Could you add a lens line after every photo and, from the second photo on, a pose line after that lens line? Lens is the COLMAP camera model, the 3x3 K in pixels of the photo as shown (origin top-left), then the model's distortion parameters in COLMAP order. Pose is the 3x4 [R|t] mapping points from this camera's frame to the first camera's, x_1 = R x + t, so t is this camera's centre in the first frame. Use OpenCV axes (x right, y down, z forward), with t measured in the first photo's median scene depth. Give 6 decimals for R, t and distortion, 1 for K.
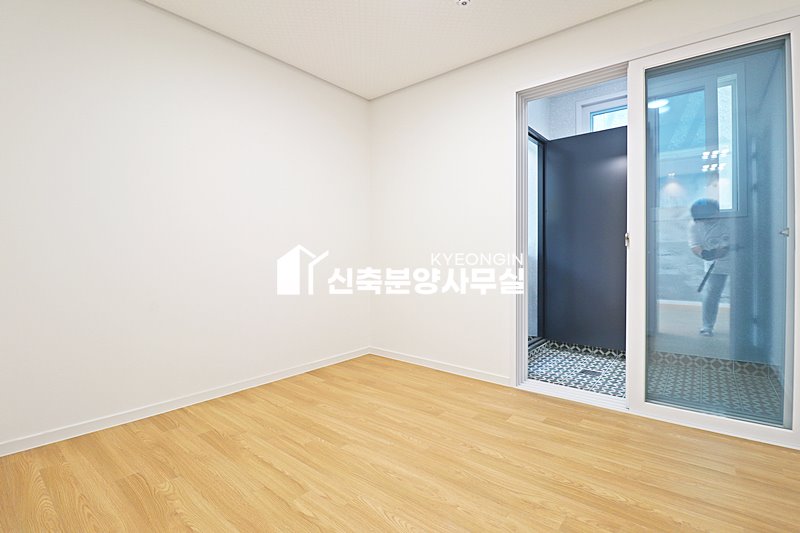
lens RADIAL K [[375.6, 0, 400.3], [0, 375.6, 261.3], [0, 0, 1]] dist [-0.013757, -0.002001]
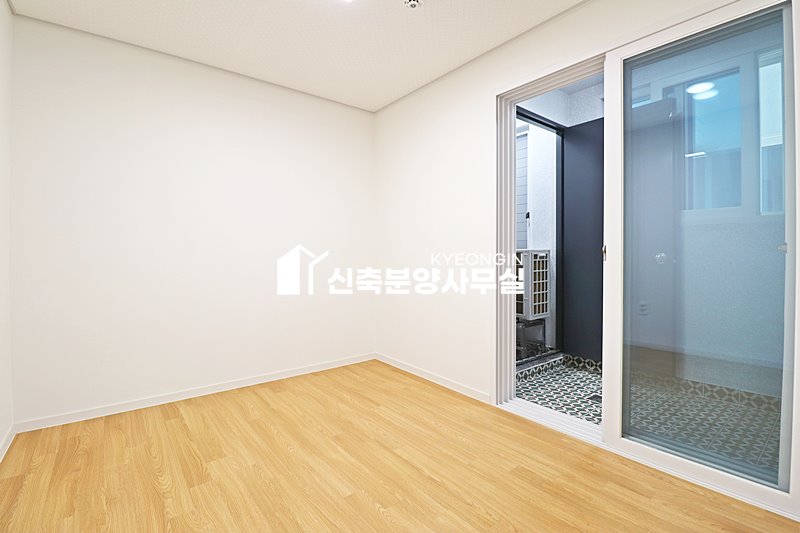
lens RADIAL K [[375.6, 0, 393.3], [0, 375.6, 264.5], [0, 0, 1]] dist [-0.013757, -0.002001]
pose [[0.972680, 0.014906, -0.231670, 0.270391], [-0.013389, 0.999877, 0.008116, -0.026076], [0.231762, -0.004792, 0.972761, 0.010712]]
